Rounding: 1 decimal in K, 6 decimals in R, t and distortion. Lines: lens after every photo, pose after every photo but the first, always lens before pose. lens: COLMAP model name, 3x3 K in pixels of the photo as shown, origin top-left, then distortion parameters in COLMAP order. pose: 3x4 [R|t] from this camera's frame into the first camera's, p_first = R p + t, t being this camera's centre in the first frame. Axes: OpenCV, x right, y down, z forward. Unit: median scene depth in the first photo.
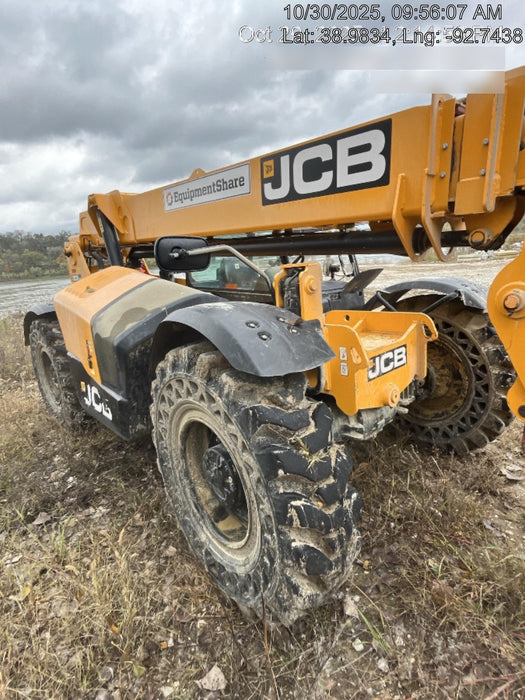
lens RADIAL K [[374.5, 0, 265.0], [0, 374.5, 348.6], [0, 0, 1]] dist [-0.009265, 0.001318]
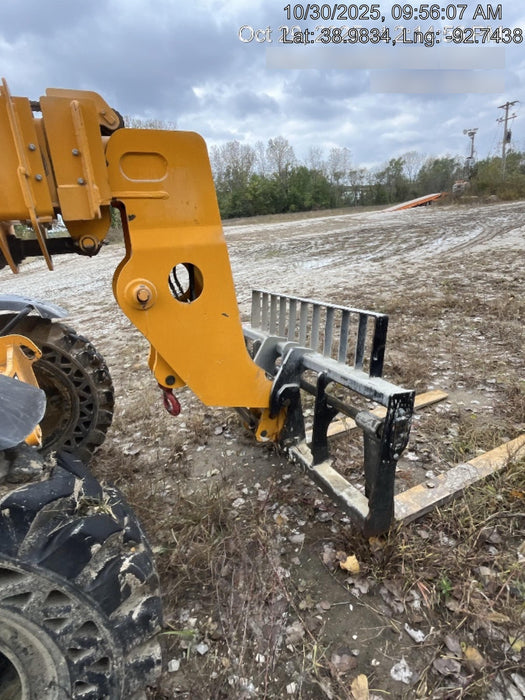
lens RADIAL K [[374.5, 0, 259.7], [0, 374.5, 347.5], [0, 0, 1]] dist [-0.009265, 0.001318]
pose [[0.281149, -0.257394, 0.924502, -0.274610], [0.310666, 0.935896, 0.166090, -0.038233], [-0.907988, 0.240515, 0.343090, 0.219191]]
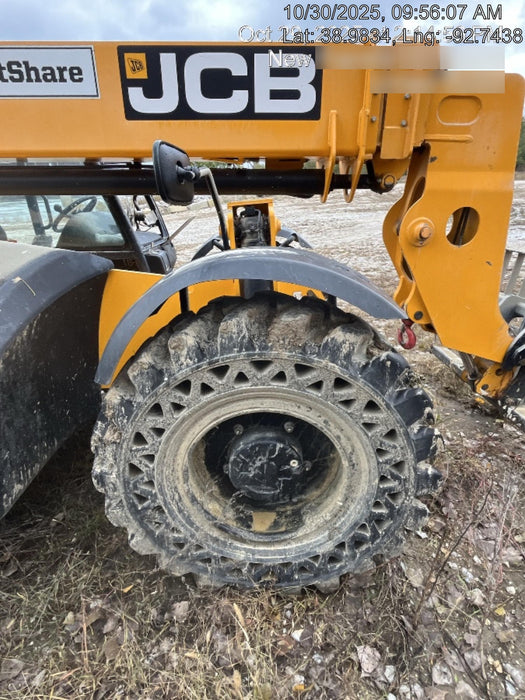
lens RADIAL K [[374.5, 0, 260.3], [0, 374.5, 347.1], [0, 0, 1]] dist [-0.009265, 0.001318]
pose [[0.646942, -0.248677, 0.720850, -0.564032], [0.174186, 0.968529, 0.177794, -0.051639], [-0.742378, 0.010539, 0.669899, 0.408735]]
